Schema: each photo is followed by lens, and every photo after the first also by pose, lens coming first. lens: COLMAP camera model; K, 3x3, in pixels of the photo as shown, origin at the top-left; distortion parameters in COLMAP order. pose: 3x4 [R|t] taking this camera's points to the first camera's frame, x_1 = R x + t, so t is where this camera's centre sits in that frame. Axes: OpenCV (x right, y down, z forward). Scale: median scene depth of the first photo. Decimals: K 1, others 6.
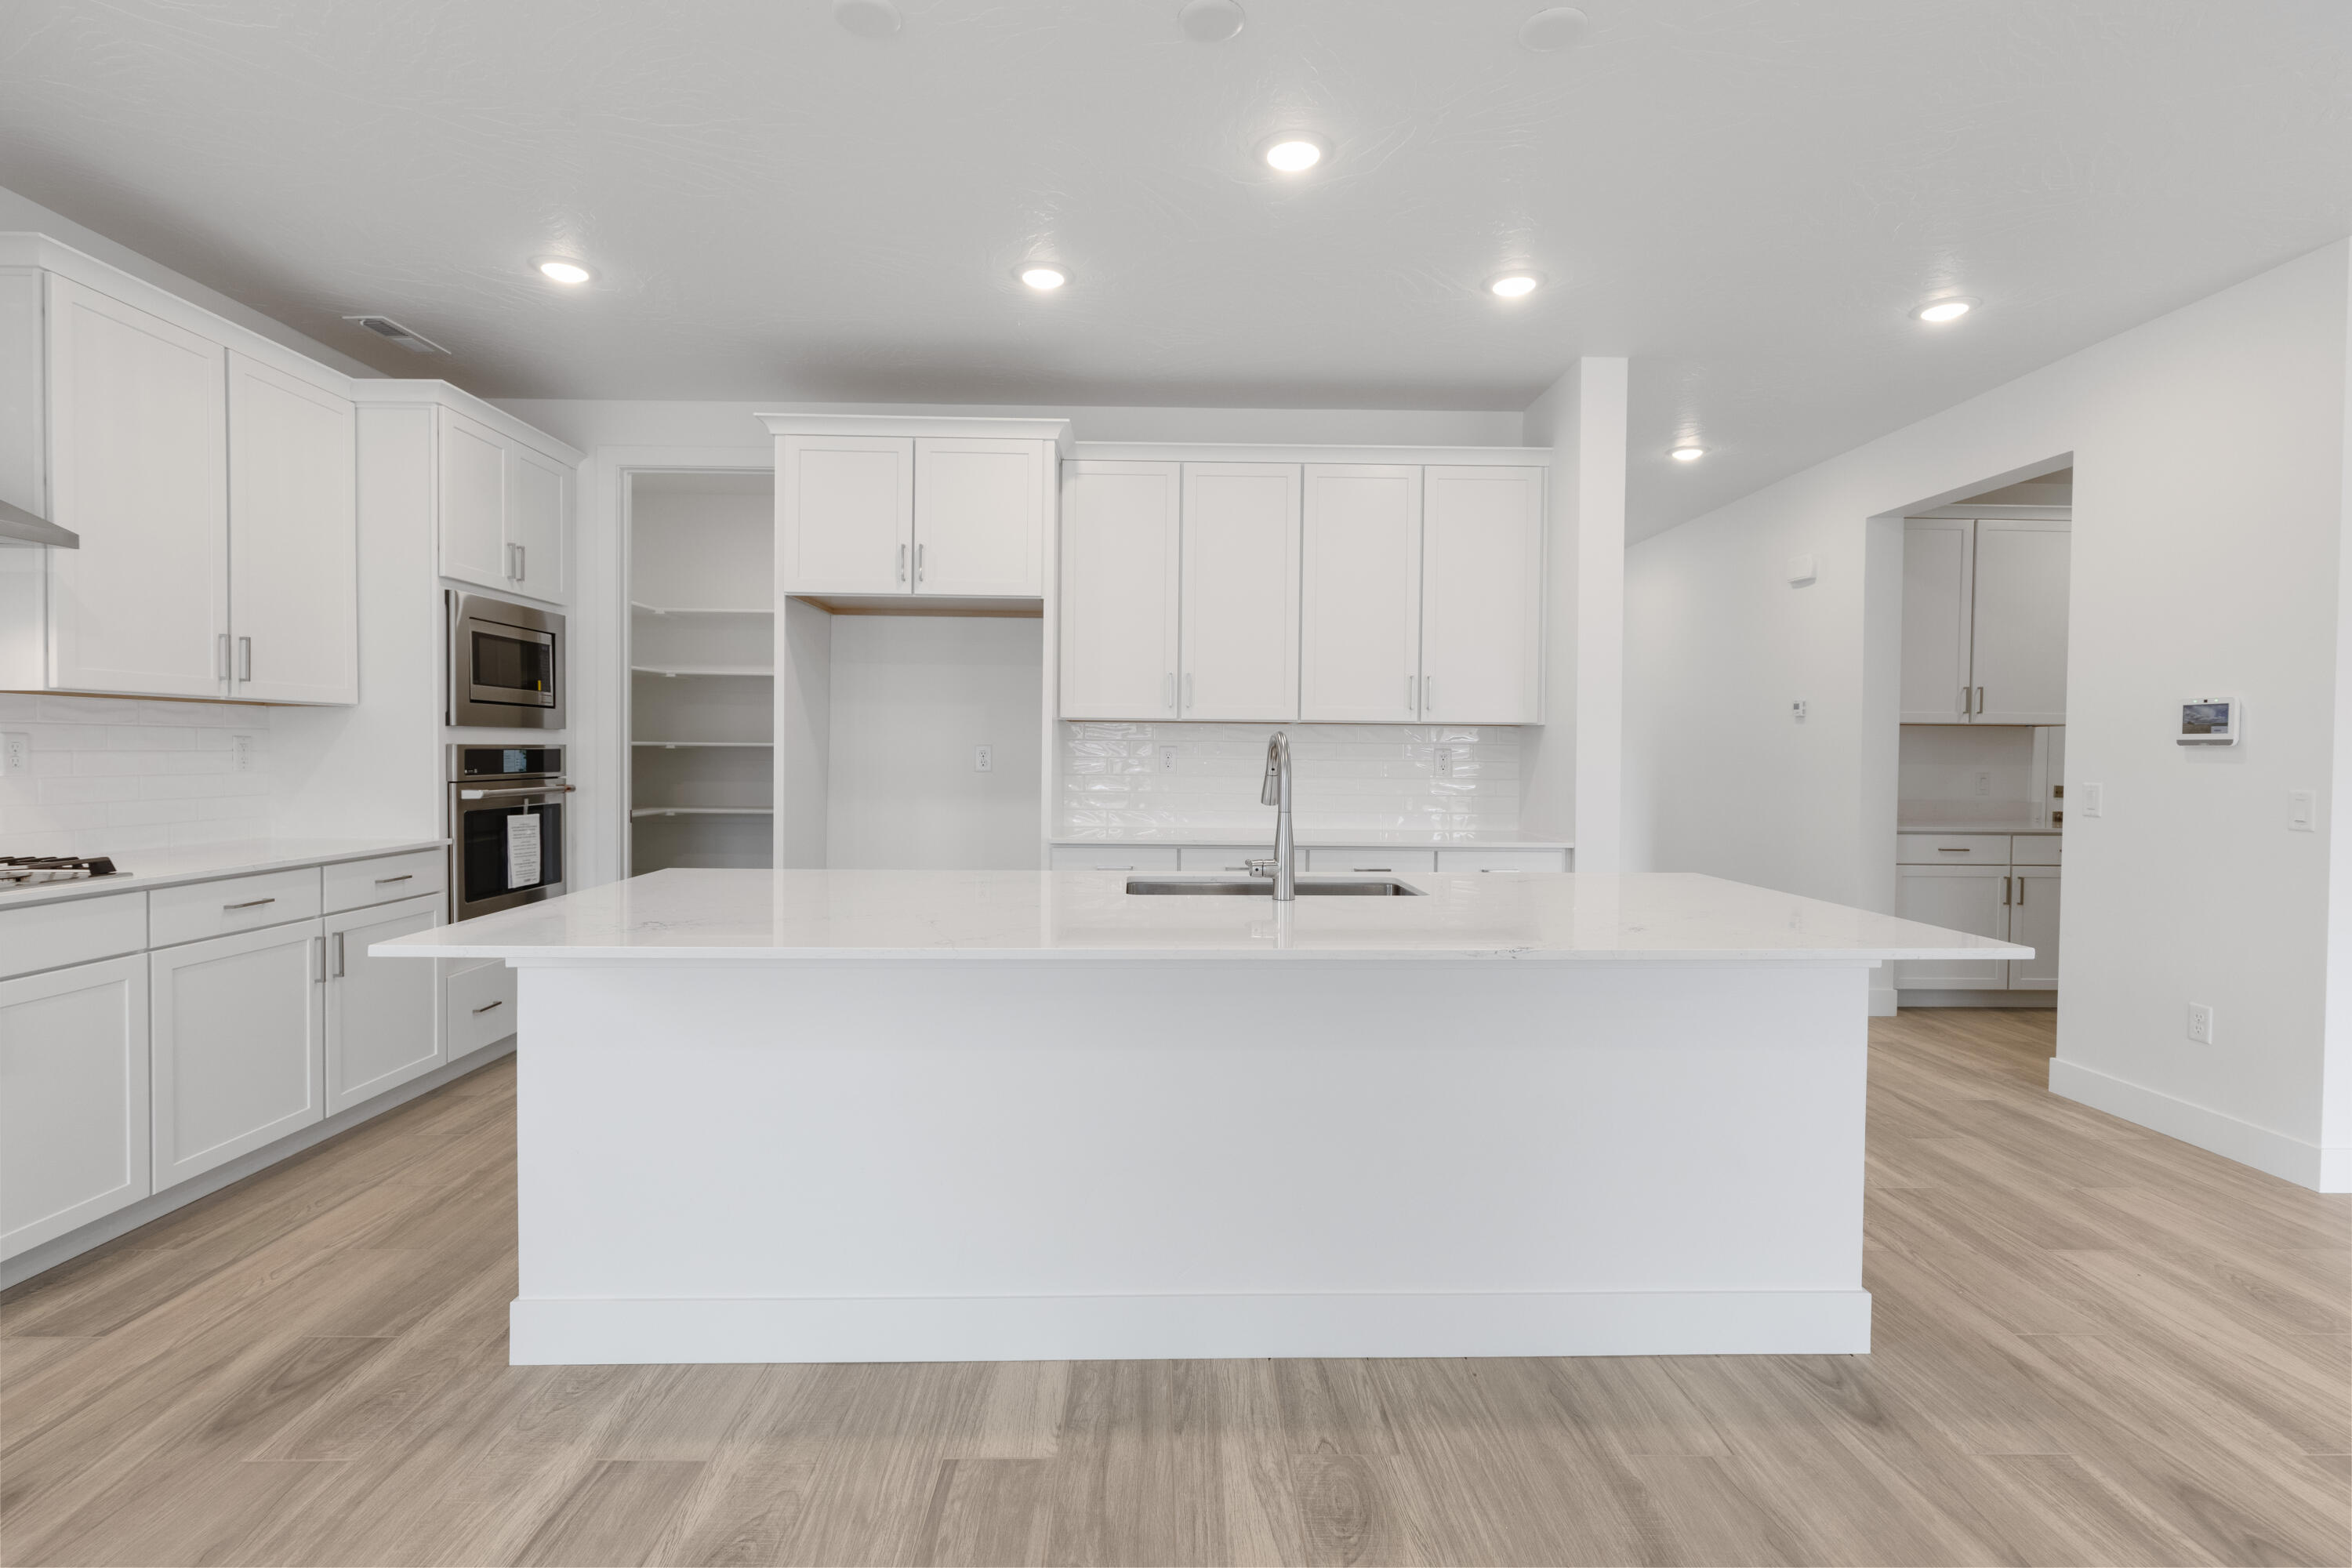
lens RADIAL K [[1095.0, 0, 1171.8], [0, 1095.0, 765.5], [0, 0, 1]] dist [-0.001869, -0.000033]
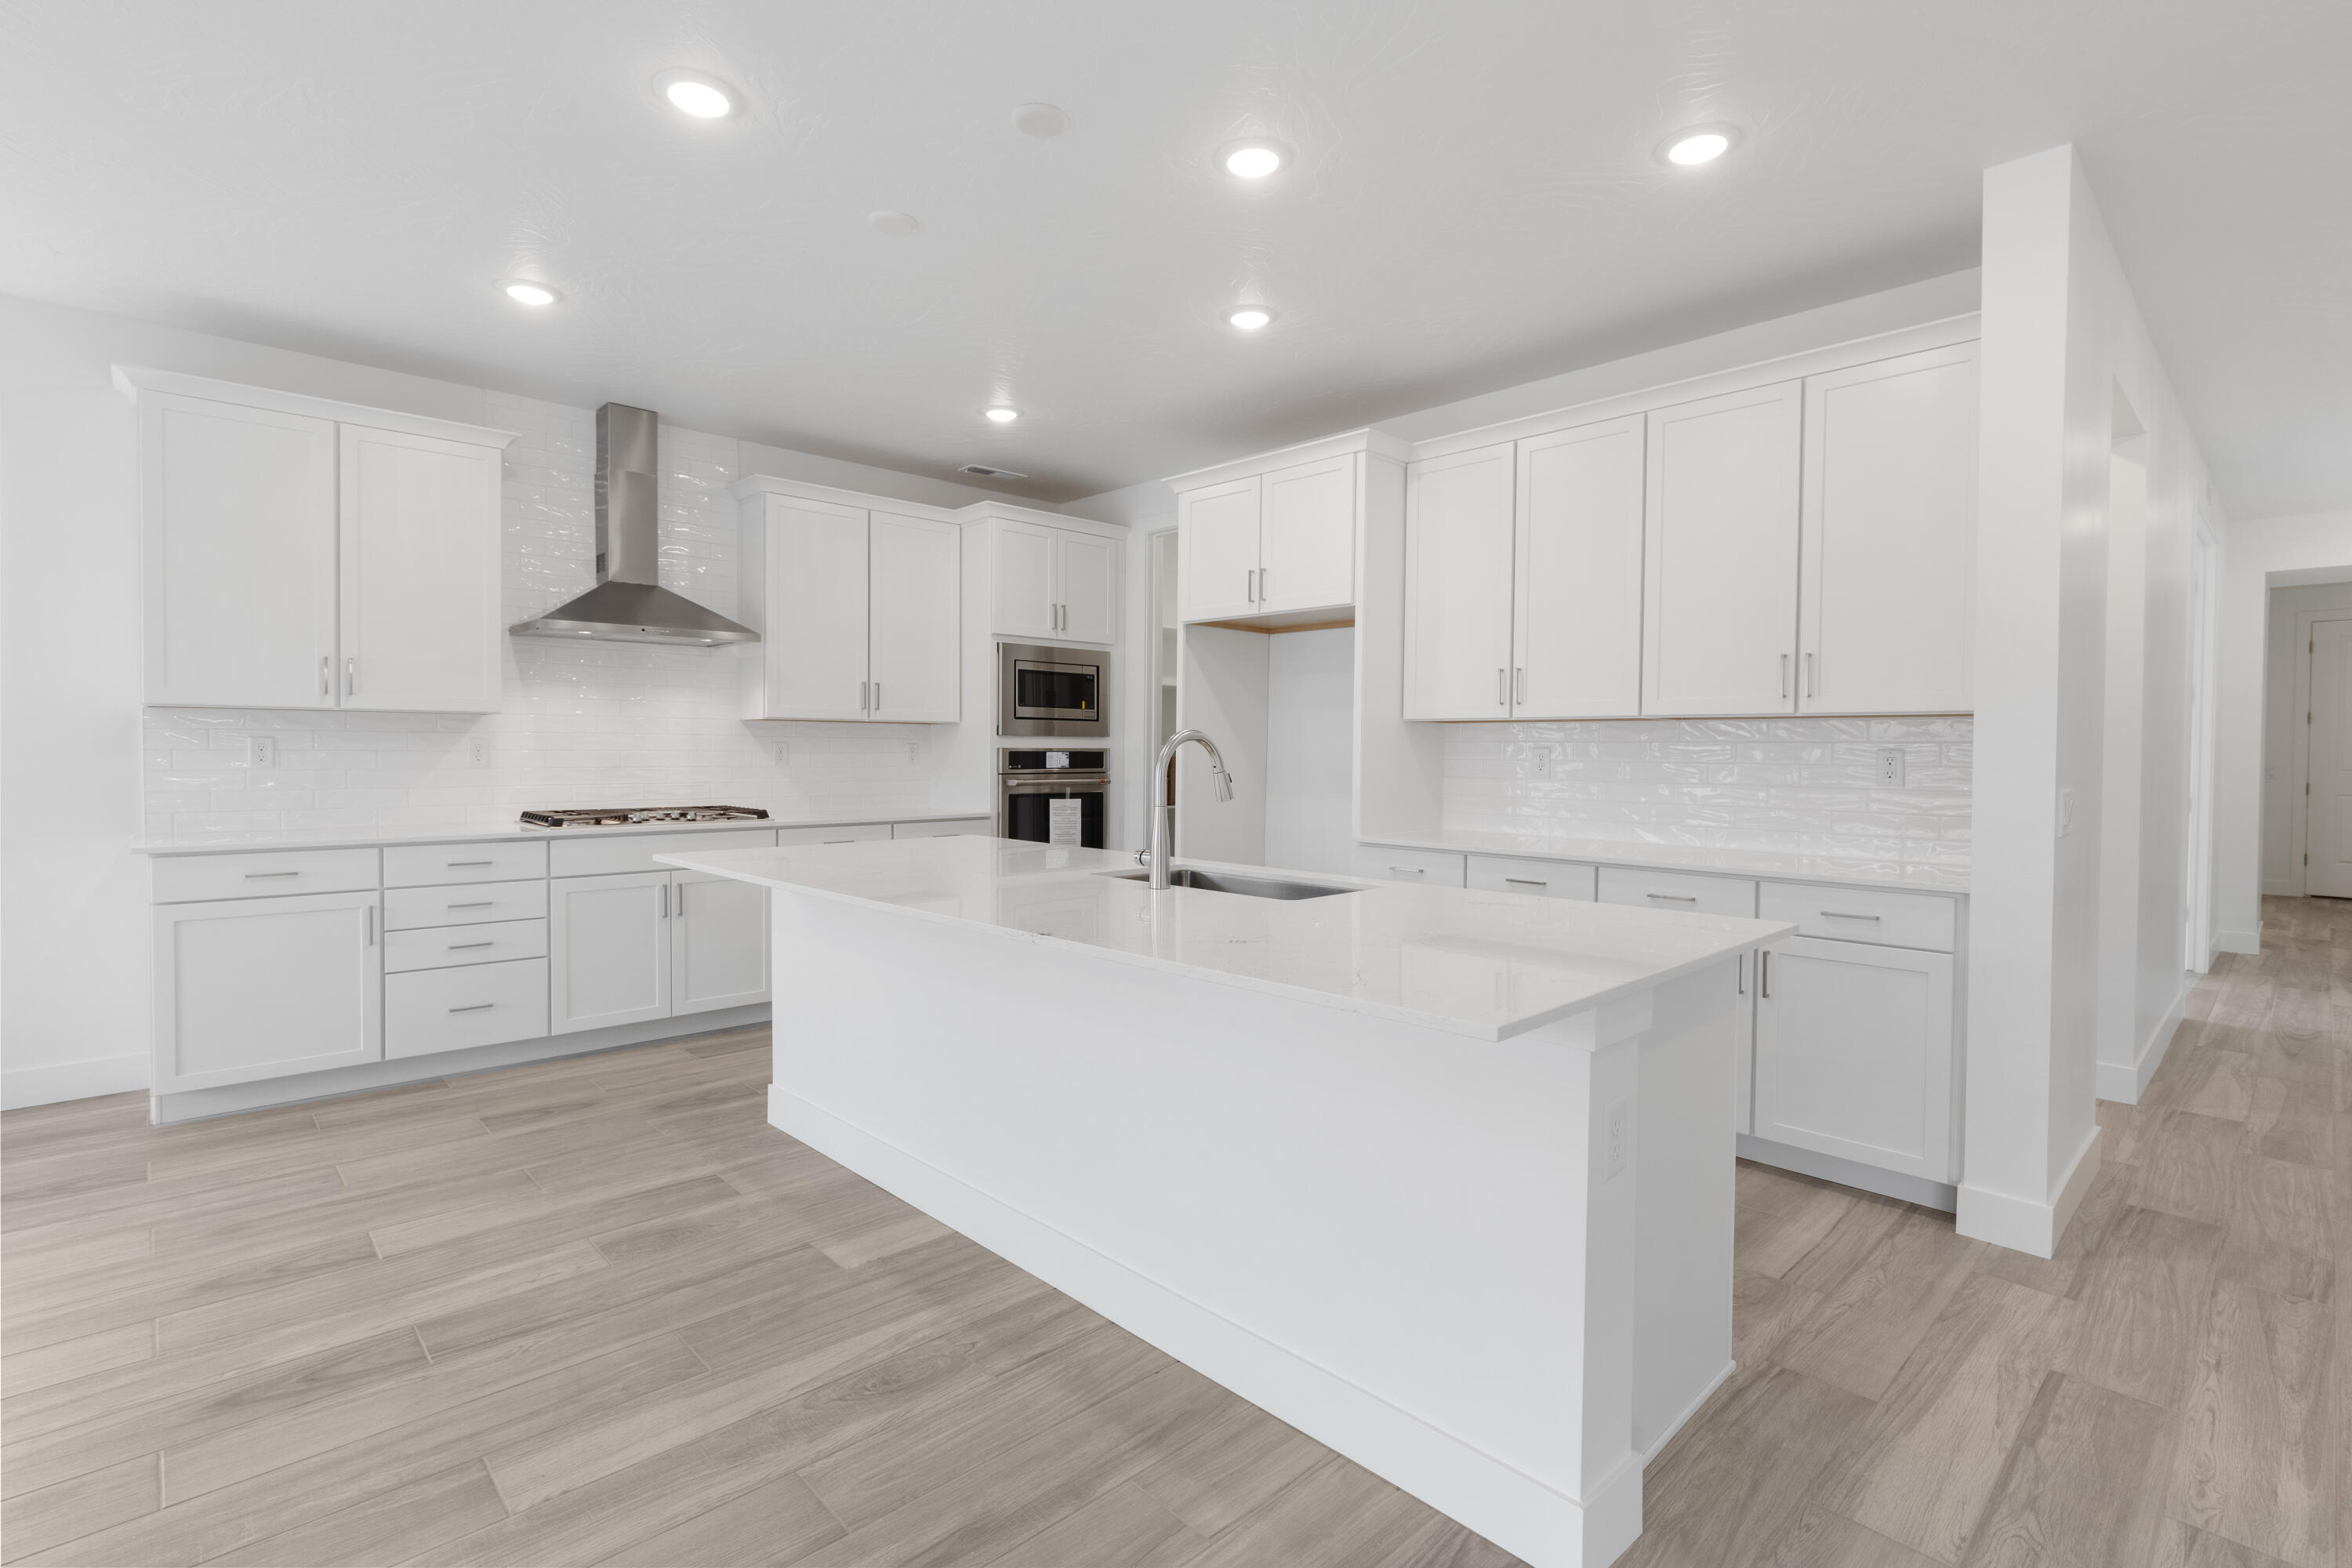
lens RADIAL K [[1095.0, 0, 1171.8], [0, 1095.0, 765.5], [0, 0, 1]] dist [-0.001869, -0.000033]
pose [[0.672295, 0.007971, -0.740240, 0.680220], [-0.010345, 0.999946, 0.001372, -0.000530], [0.740211, 0.006736, 0.672341, 0.221130]]
